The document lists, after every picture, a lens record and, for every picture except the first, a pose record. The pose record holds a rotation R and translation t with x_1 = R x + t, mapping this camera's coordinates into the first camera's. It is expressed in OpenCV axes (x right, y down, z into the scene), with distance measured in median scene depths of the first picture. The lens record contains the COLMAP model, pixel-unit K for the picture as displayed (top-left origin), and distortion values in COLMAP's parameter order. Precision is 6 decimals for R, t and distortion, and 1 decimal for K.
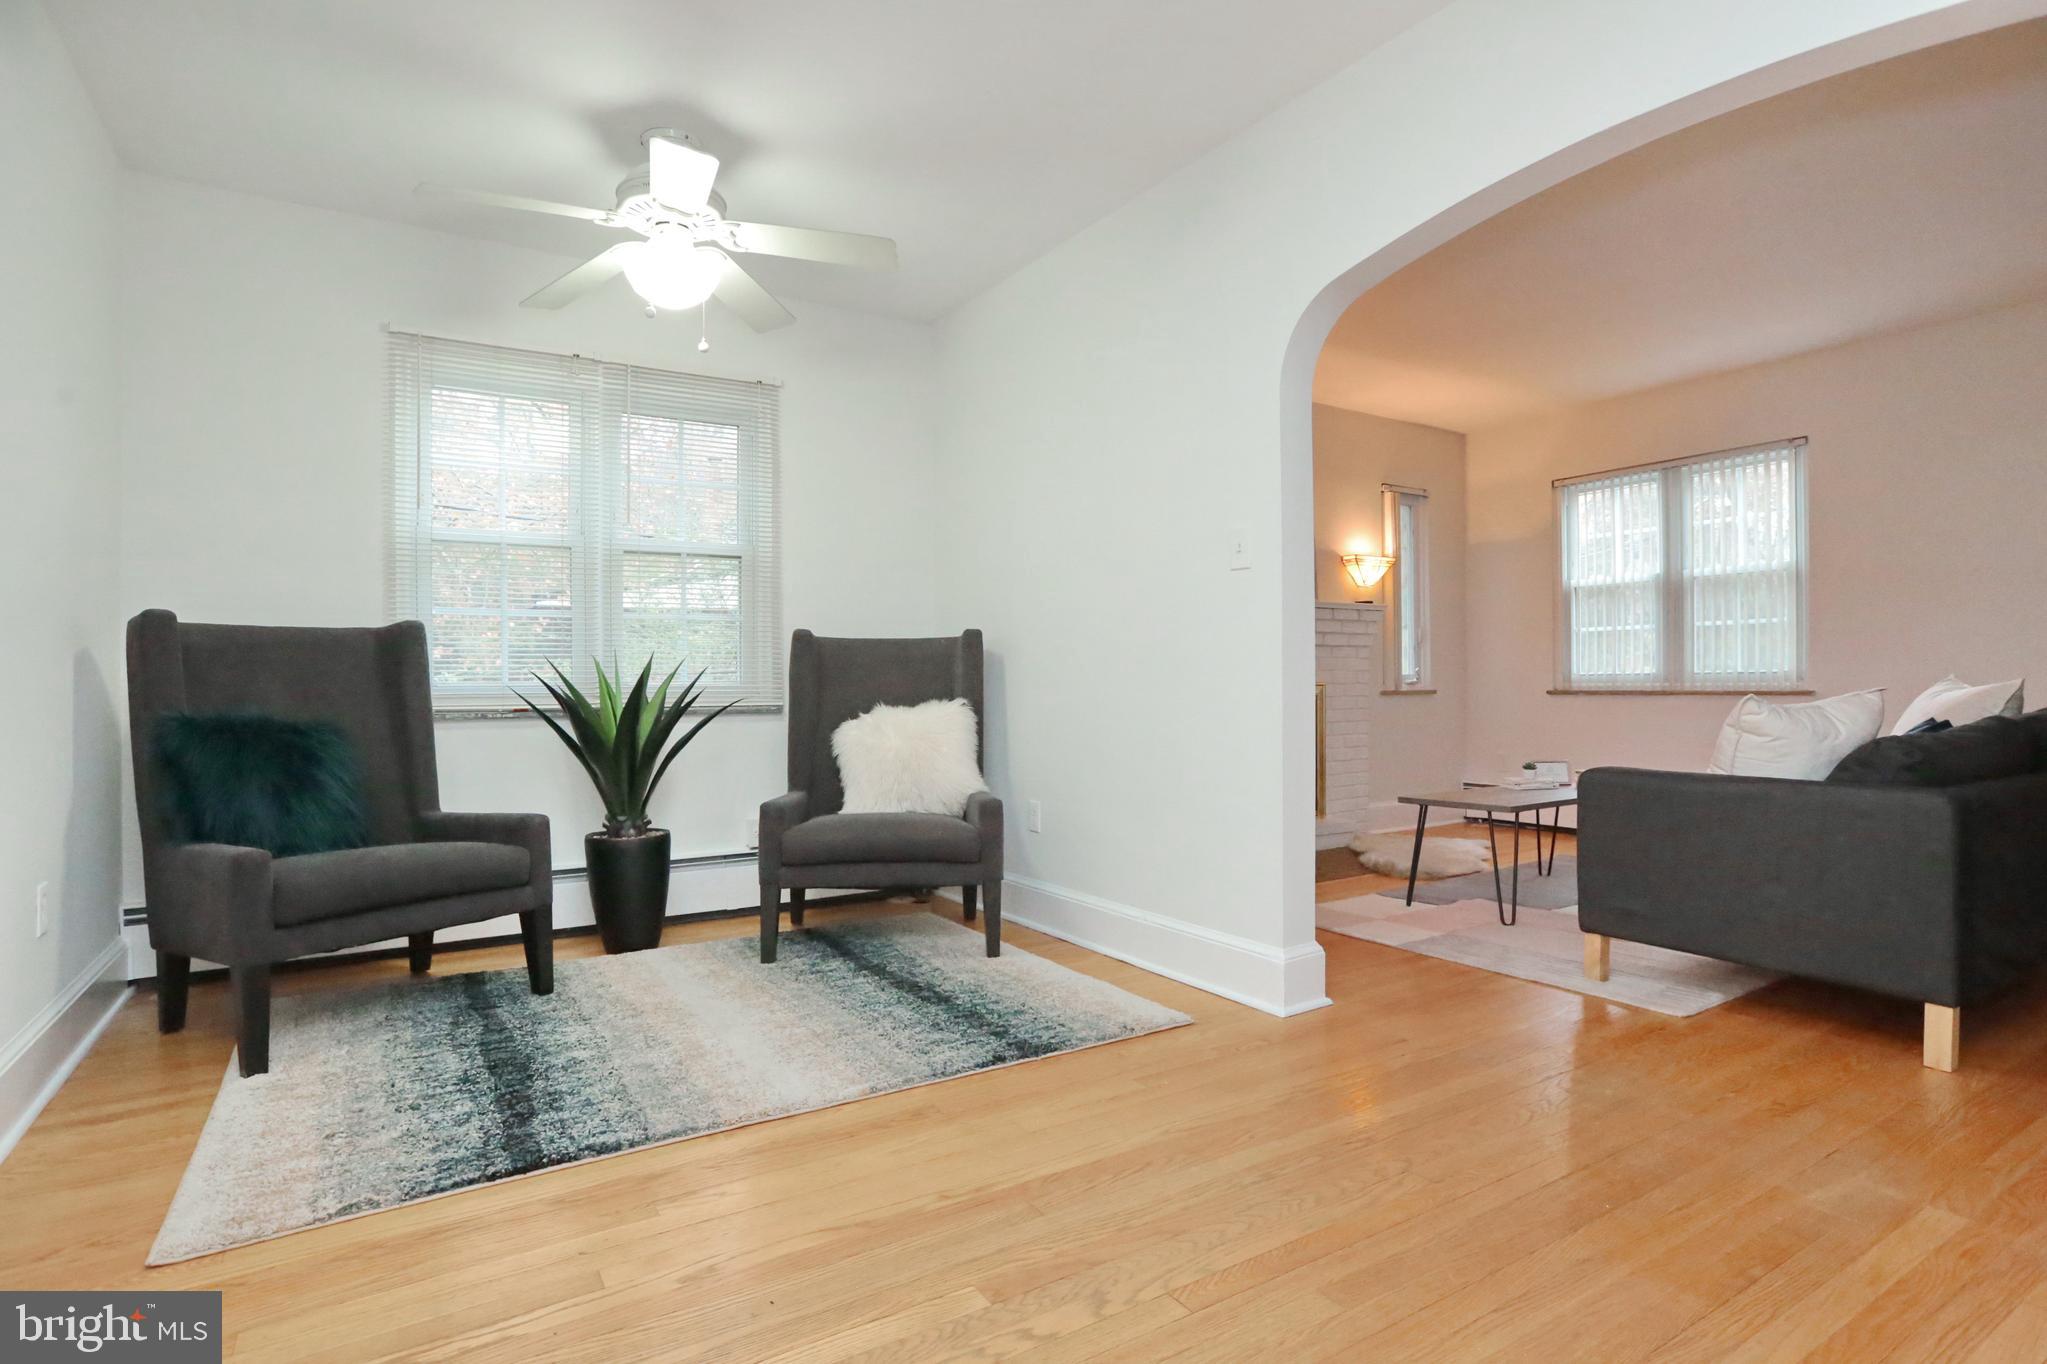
lens RADIAL K [[1035.2, 0, 1023.5], [0, 1035.2, 682.0], [0, 0, 1]] dist [-0.054428, 0.026143]
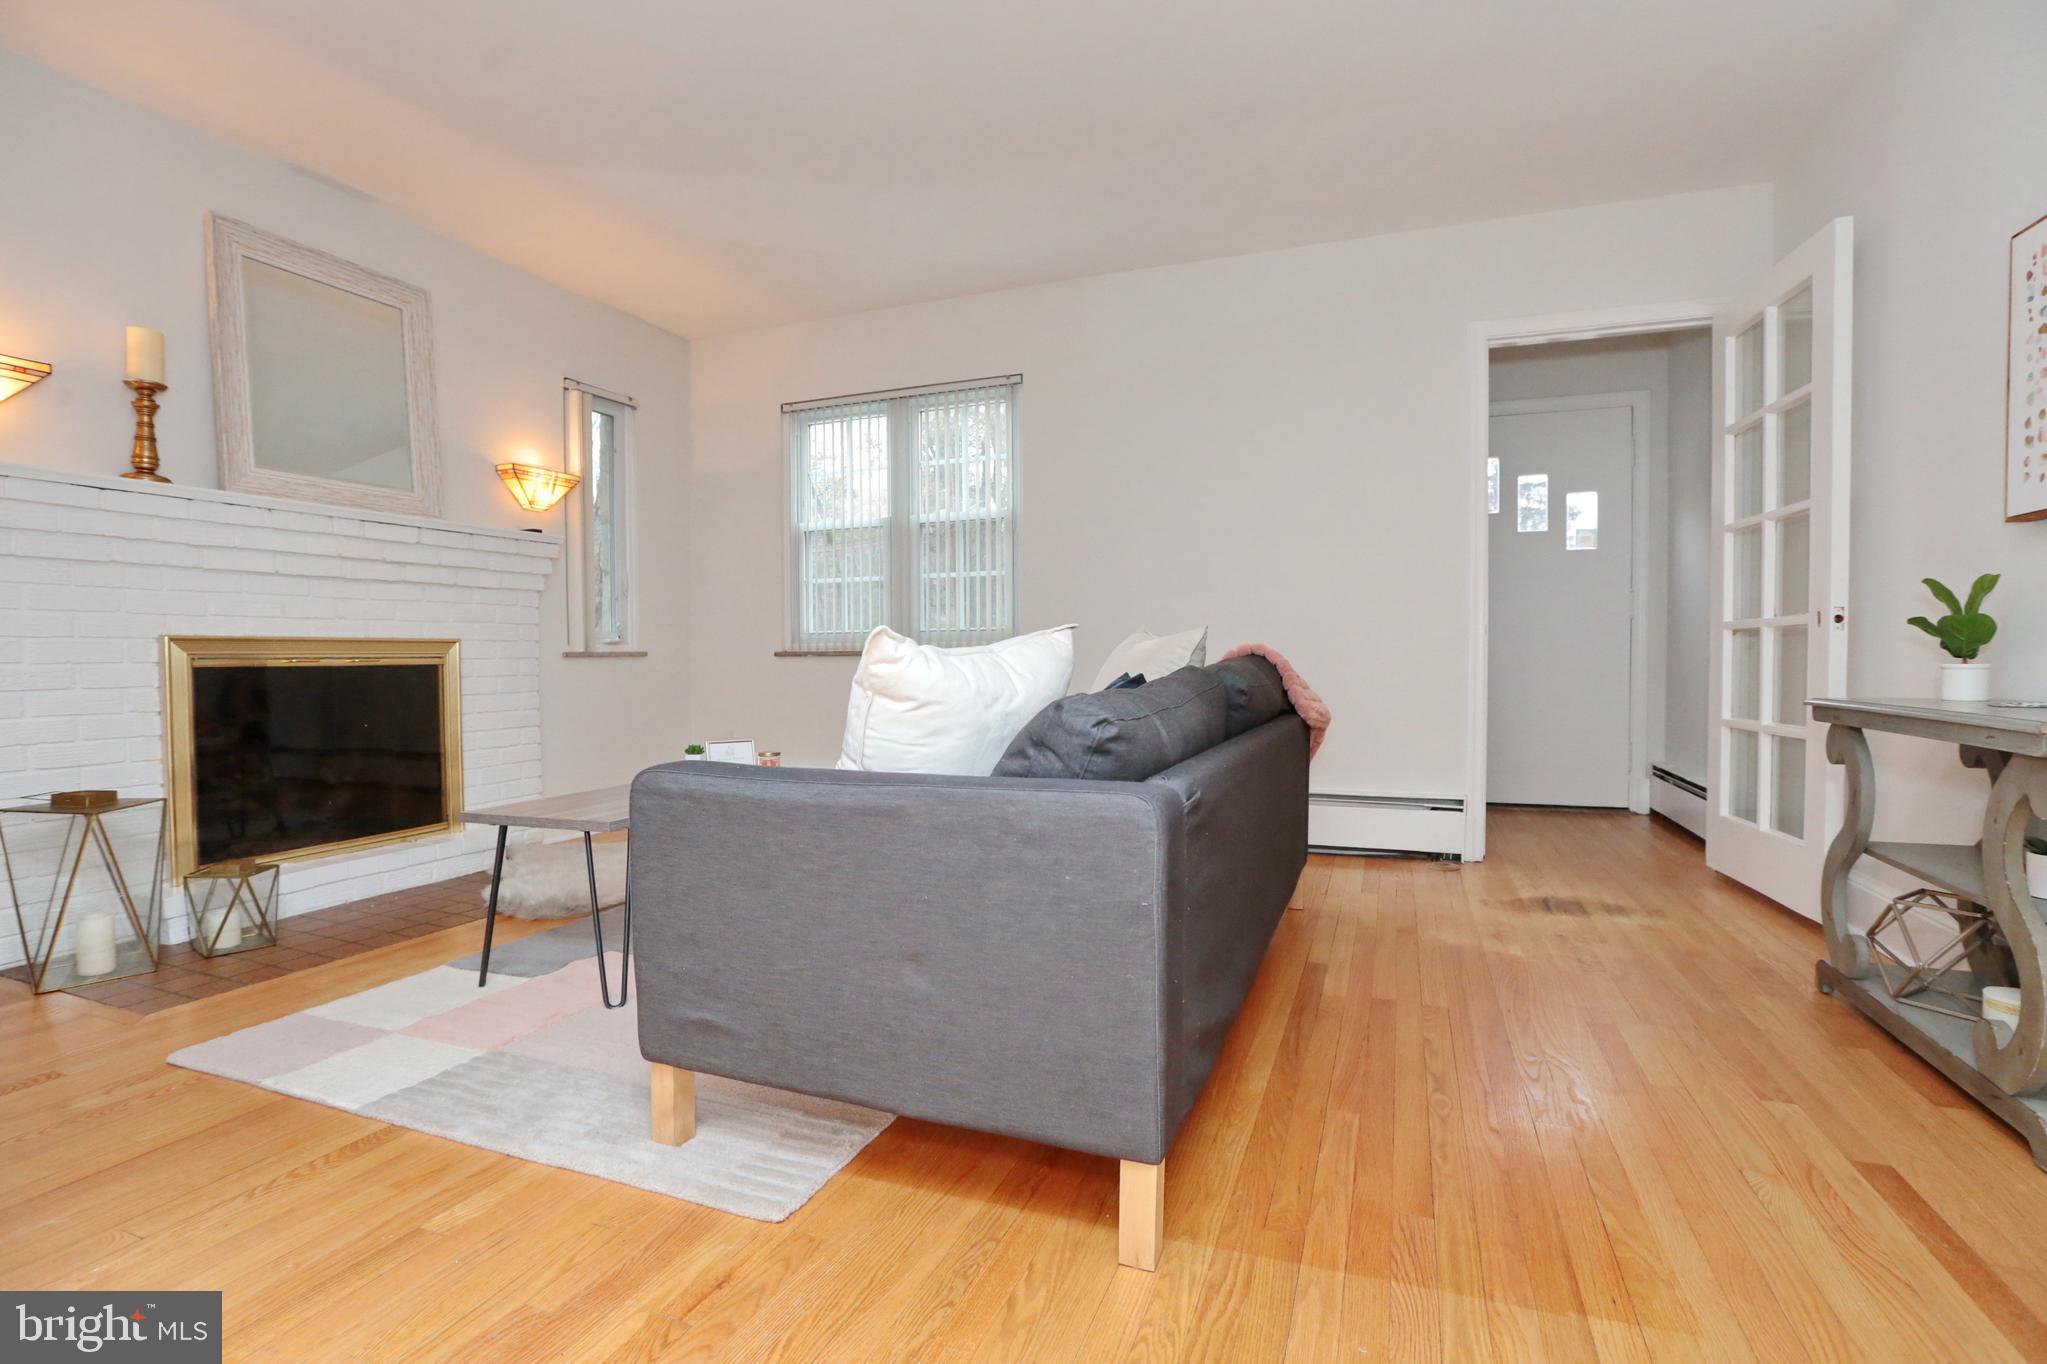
lens RADIAL K [[974.6, 0, 1023.5], [0, 974.6, 682.0], [0, 0, 1]] dist [-0.000307, 0.013168]
pose [[0.806188, -0.014793, 0.591474, 0.227925], [-0.000448, 0.999672, 0.025613, 0.014233], [-0.591659, -0.020914, 0.805917, 0.255607]]
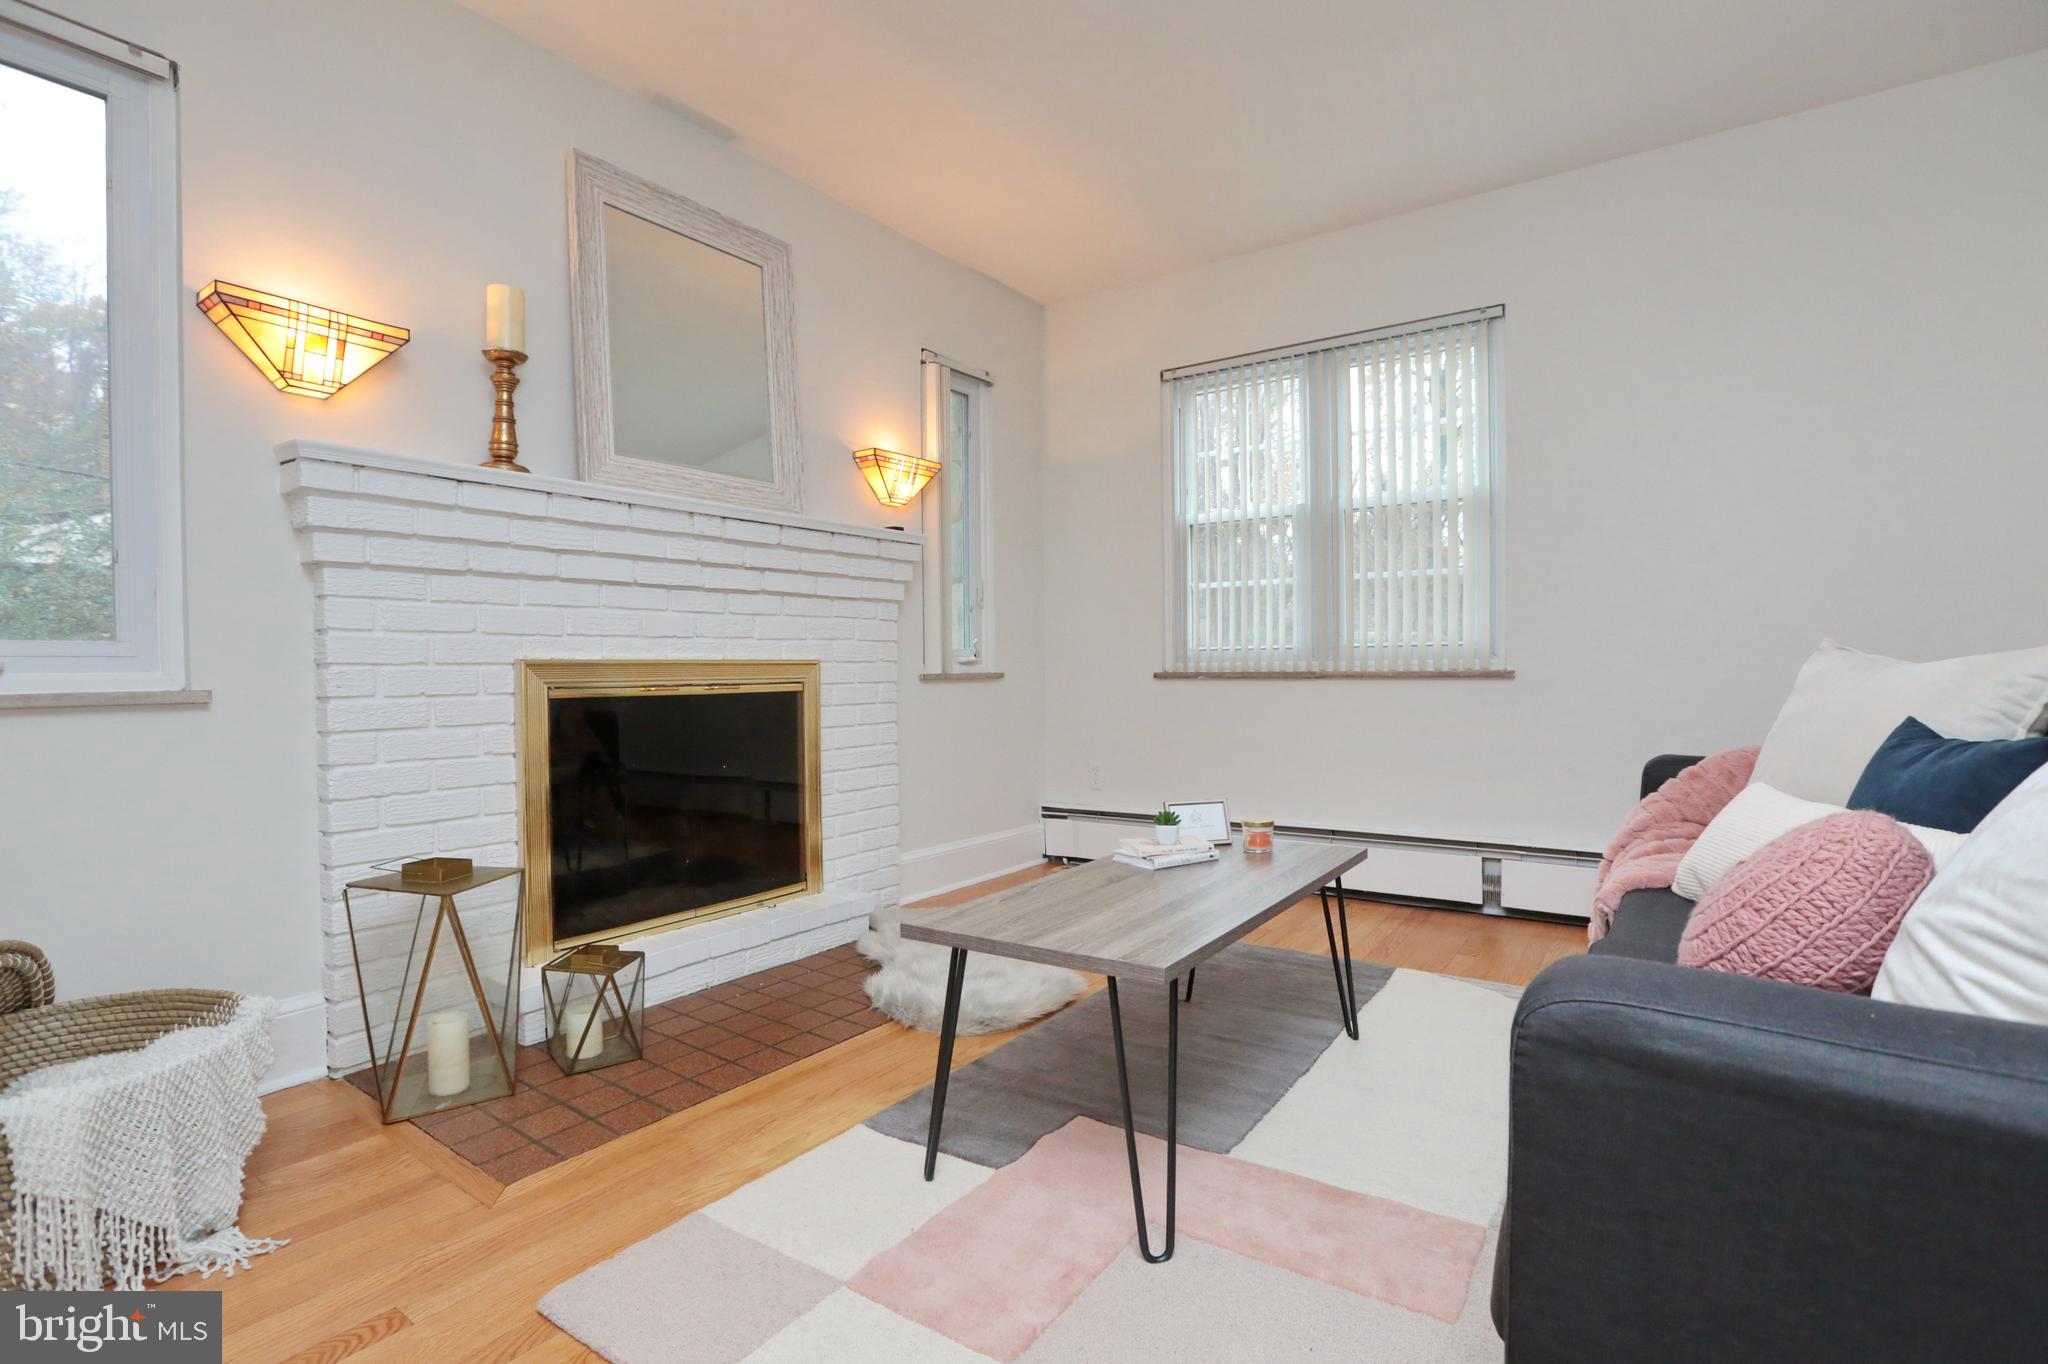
lens RADIAL K [[996.5, 0, 1081.5], [0, 996.5, 684.8], [0, 0, 1]] dist [-0.003414, -0.000285]
pose [[0.901078, -0.008311, 0.433578, 0.198626], [0.001491, 0.999870, 0.016068, 0.006386], [-0.433655, -0.013832, 0.900973, 0.470196]]
